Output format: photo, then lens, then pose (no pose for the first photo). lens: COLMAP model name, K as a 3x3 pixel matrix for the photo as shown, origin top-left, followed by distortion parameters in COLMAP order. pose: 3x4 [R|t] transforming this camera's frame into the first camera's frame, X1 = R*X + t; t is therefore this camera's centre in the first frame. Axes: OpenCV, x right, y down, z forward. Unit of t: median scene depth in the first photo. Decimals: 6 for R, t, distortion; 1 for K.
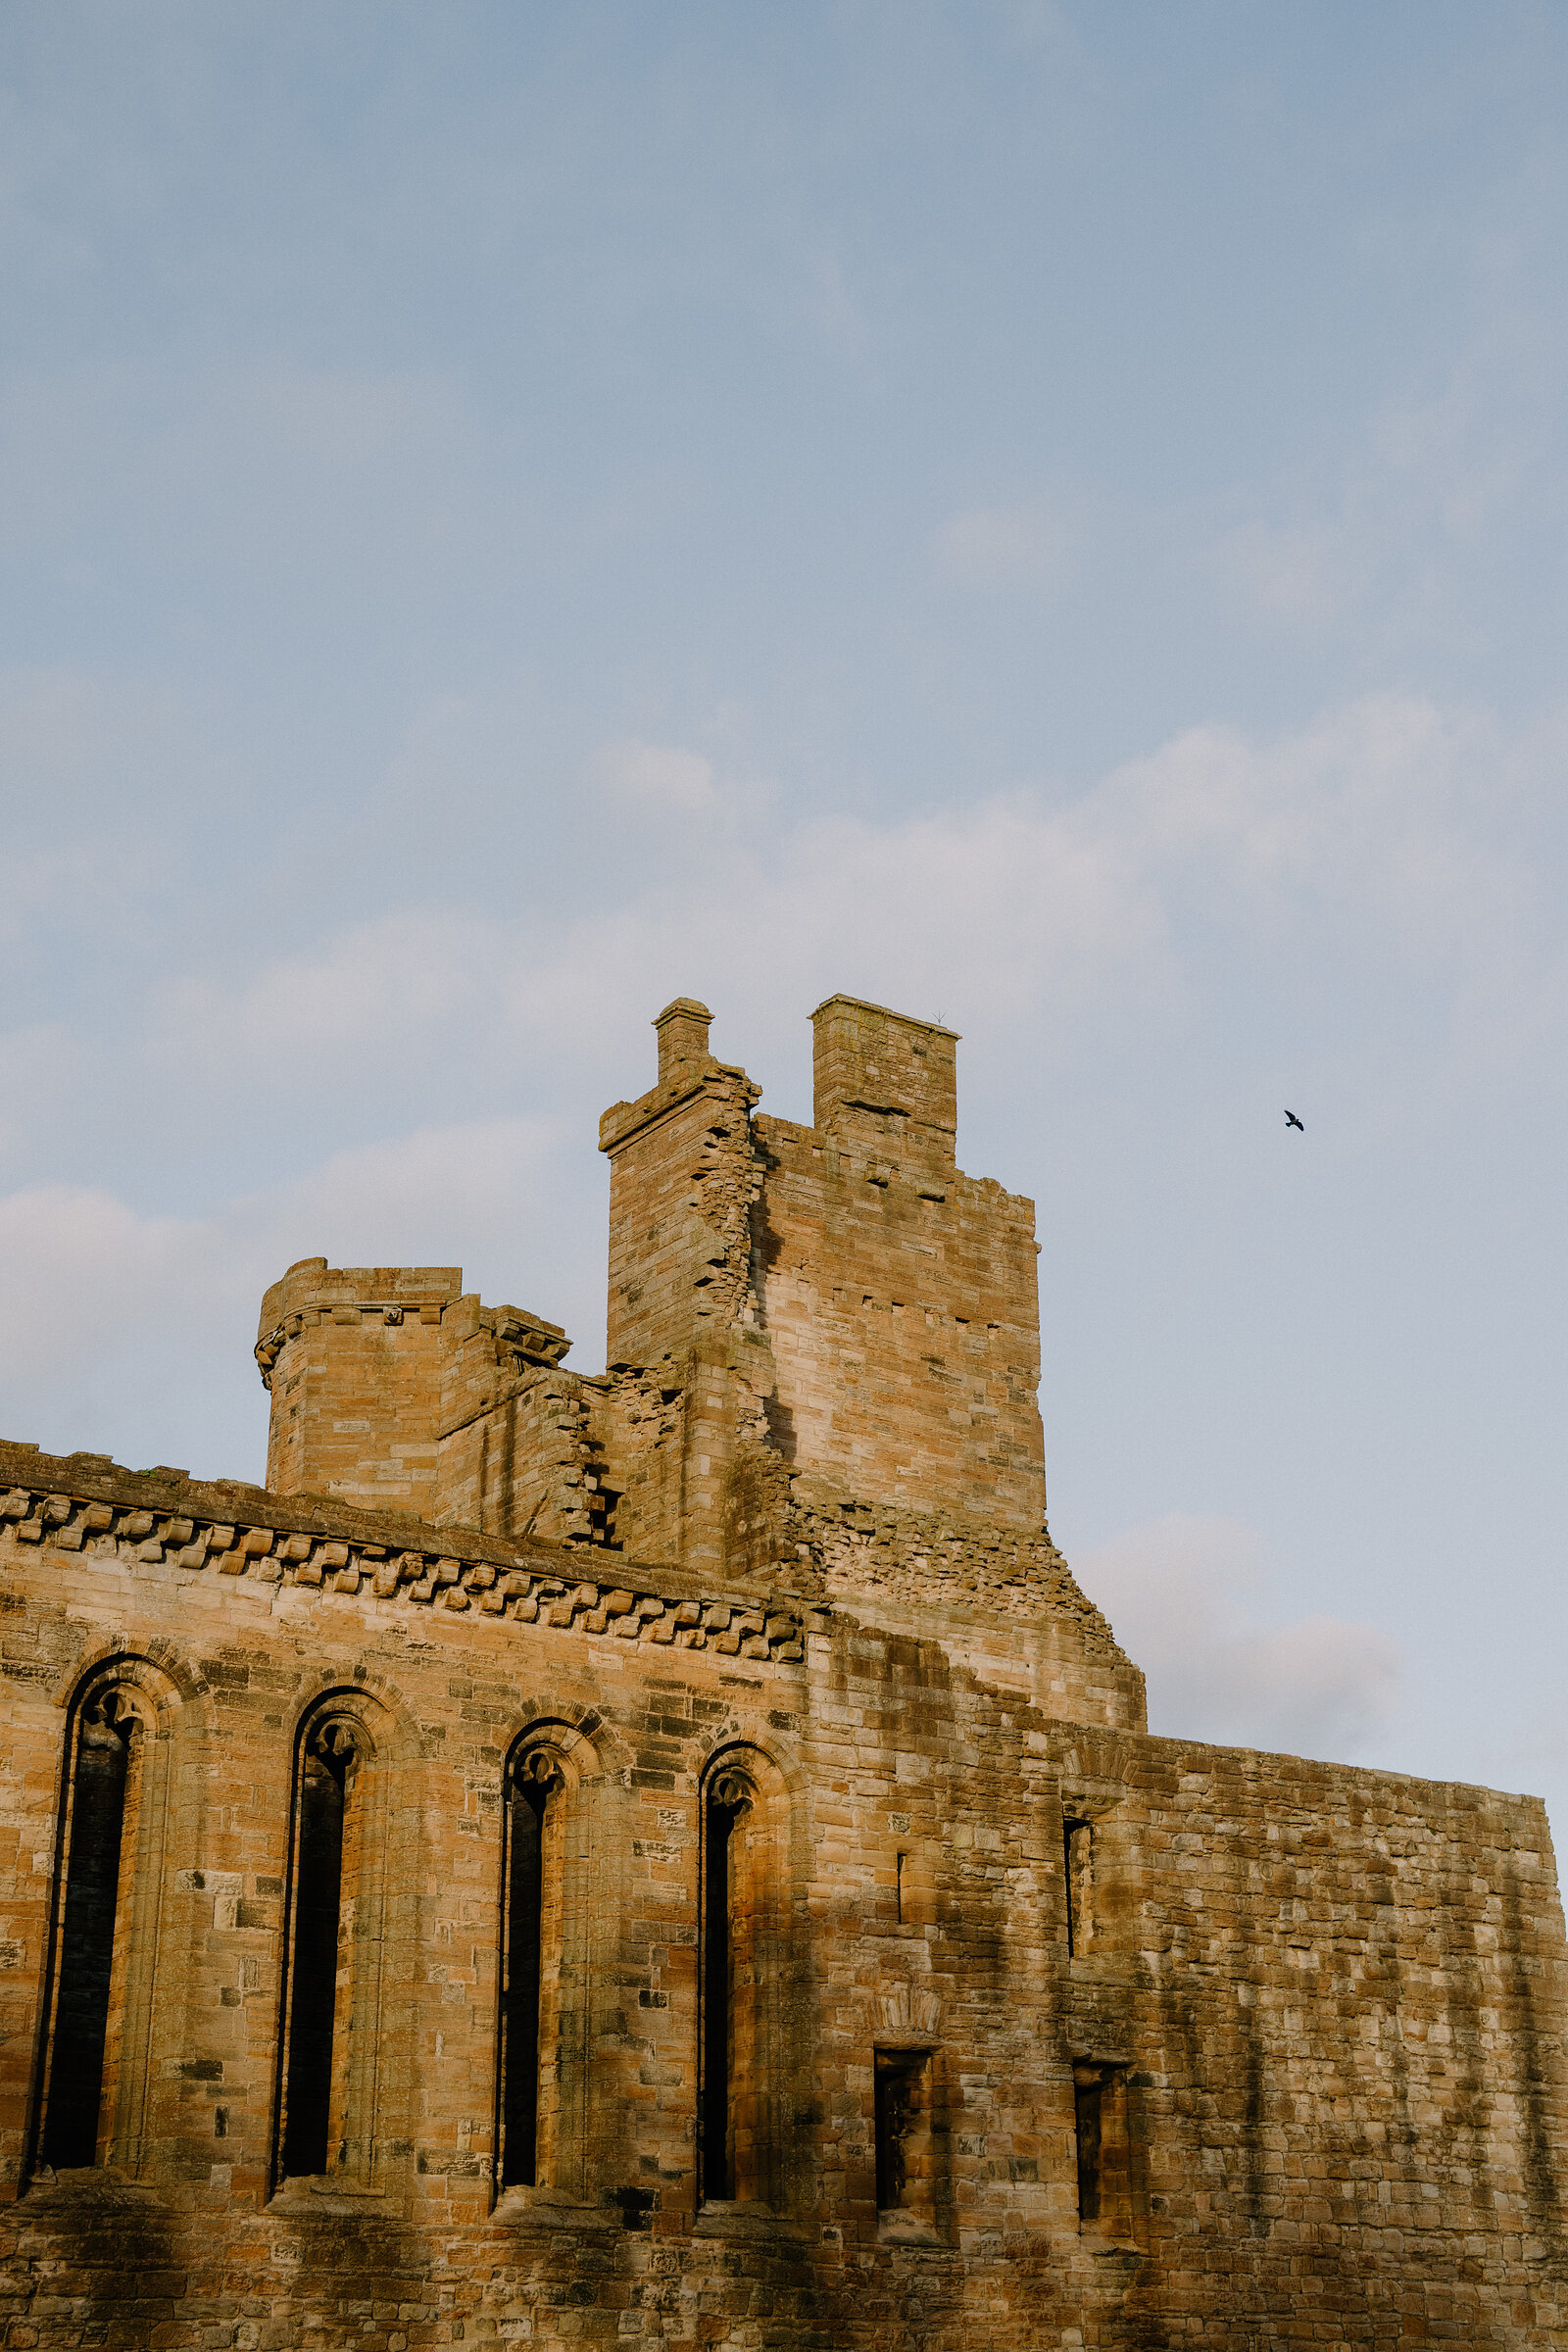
lens RADIAL K [[3219.7, 0, 784.0], [0, 3219.7, 1176.0], [0, 0, 1]] dist [-0.147228, 1.009717]
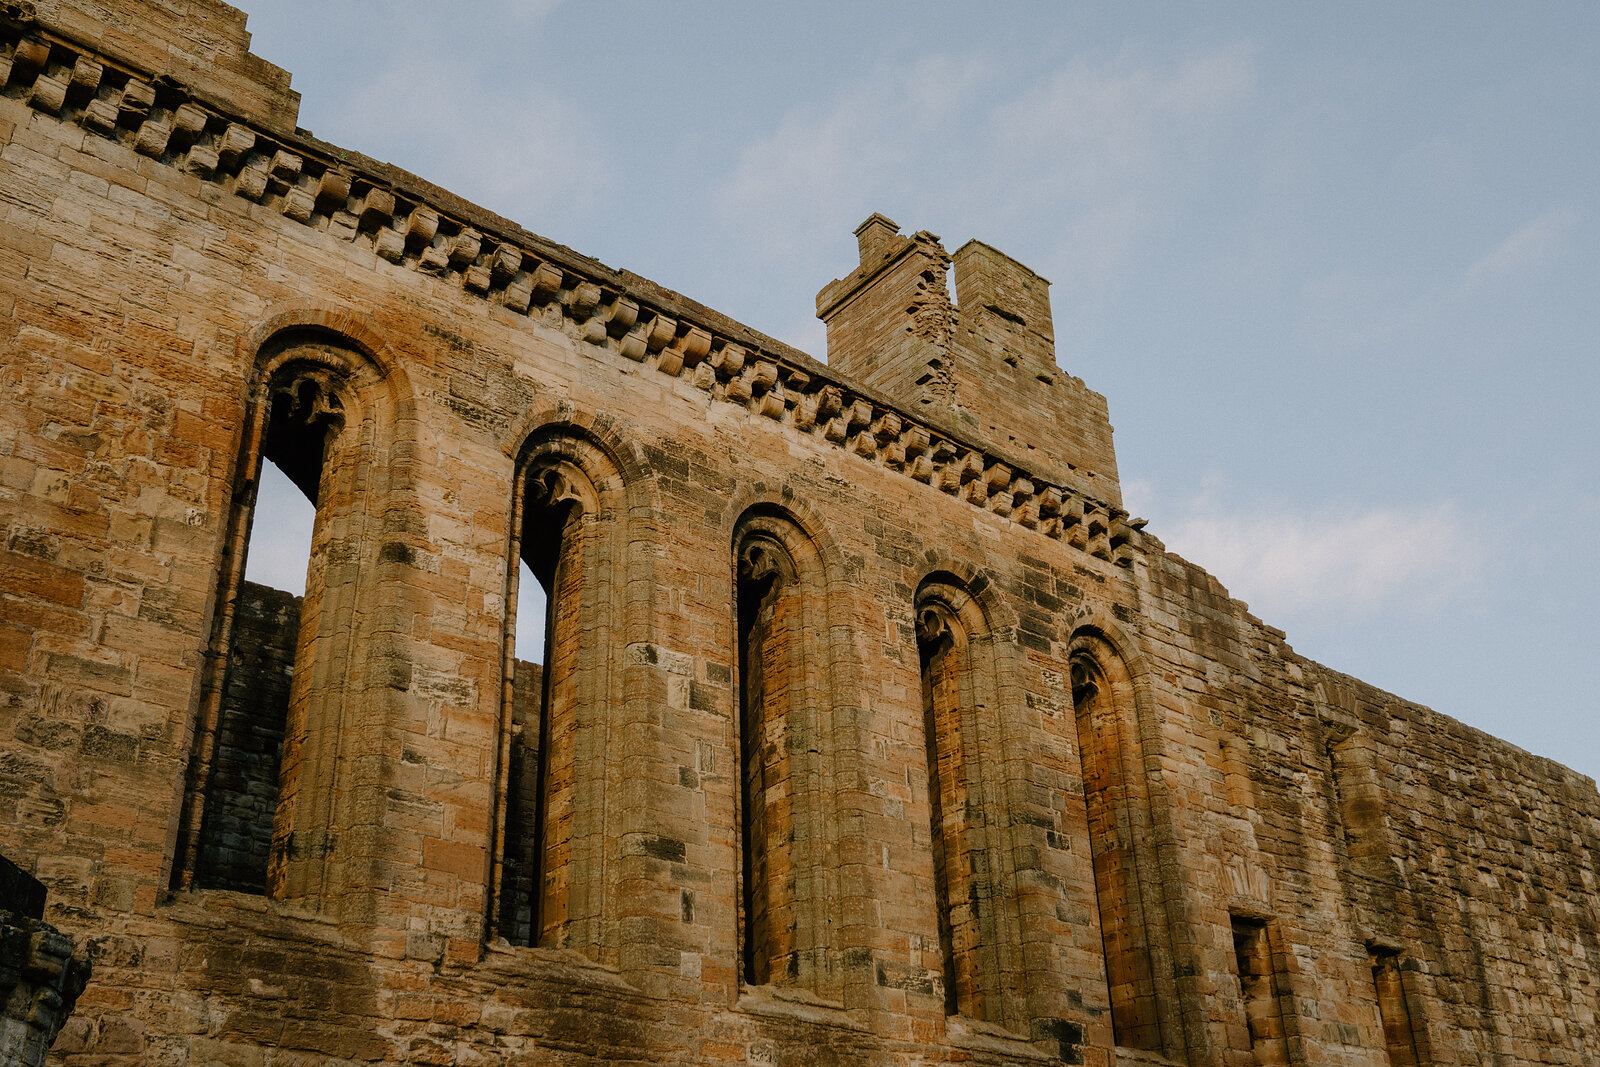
lens RADIAL K [[1597.5, 0, 800.0], [0, 1597.5, 533.5], [0, 0, 1]] dist [-0.046017, 0.072201]
pose [[0.995581, 0.022586, 0.091155, -0.169090], [-0.011265, 0.992361, -0.122849, 0.223006], [-0.093234, 0.121279, 0.988230, 0.499661]]
